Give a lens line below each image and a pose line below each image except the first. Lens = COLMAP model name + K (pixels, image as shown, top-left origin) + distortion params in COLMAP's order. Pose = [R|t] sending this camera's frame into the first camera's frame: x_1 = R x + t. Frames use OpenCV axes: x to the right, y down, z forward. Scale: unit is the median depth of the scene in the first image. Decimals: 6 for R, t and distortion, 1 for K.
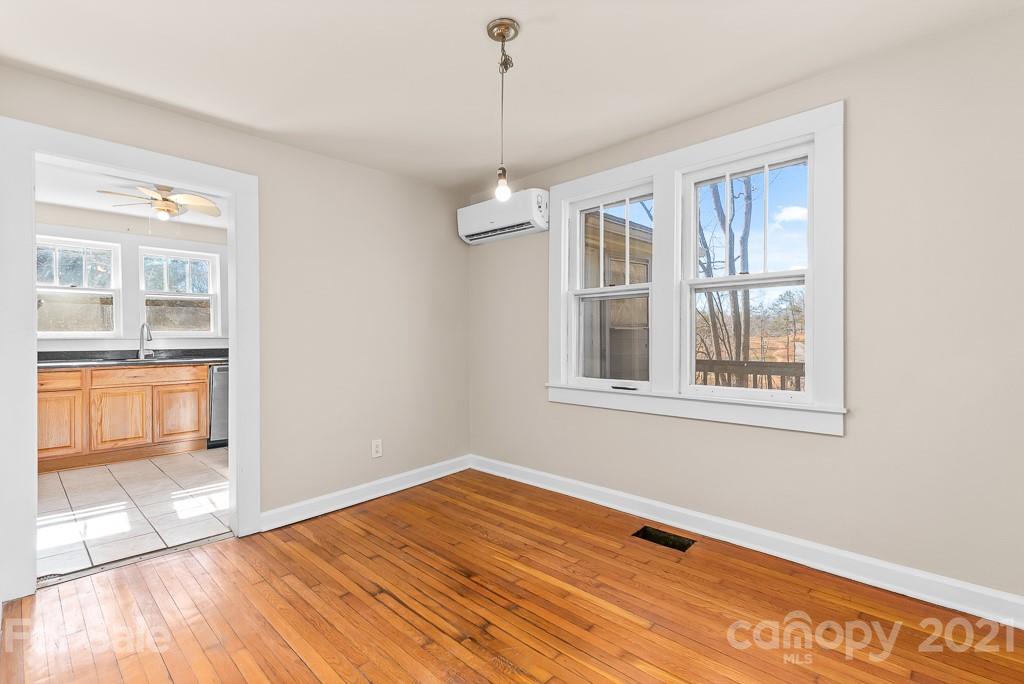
lens RADIAL K [[479.7, 0, 512.0], [0, 479.7, 342.0], [0, 0, 1]] dist [0.097299, -0.000045]
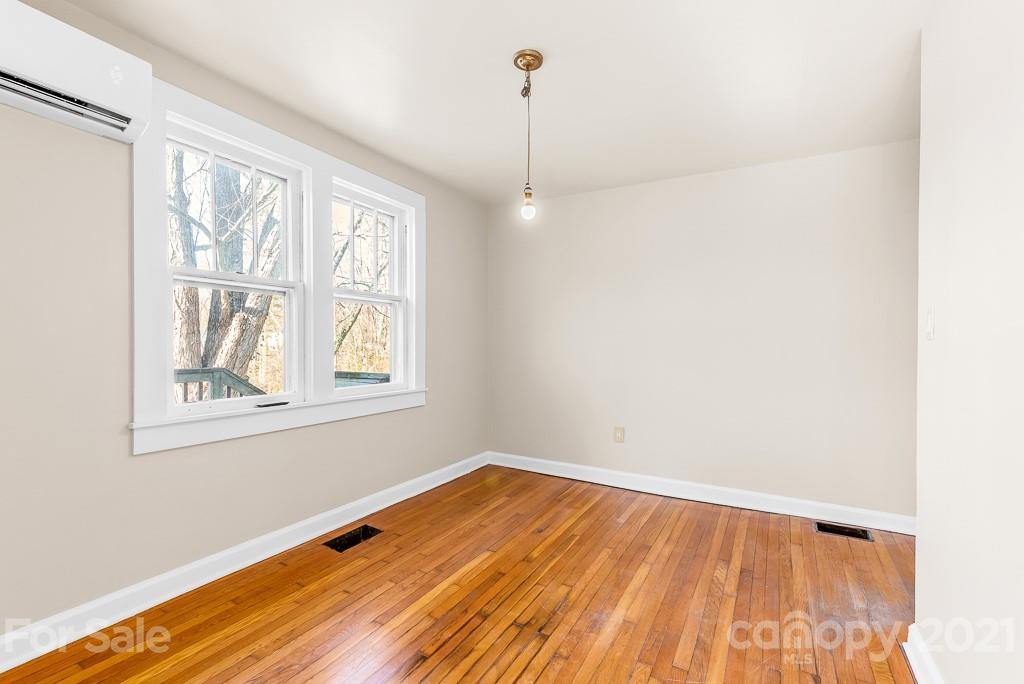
lens RADIAL K [[455.2, 0, 512.0], [0, 455.2, 342.0], [0, 0, 1]] dist [0.034483, 0.000149]
pose [[-0.249604, 0.020486, 0.968131, -0.833697], [0.010706, 0.999773, -0.018395, 0.012023], [-0.968289, 0.005773, -0.249767, 1.069121]]
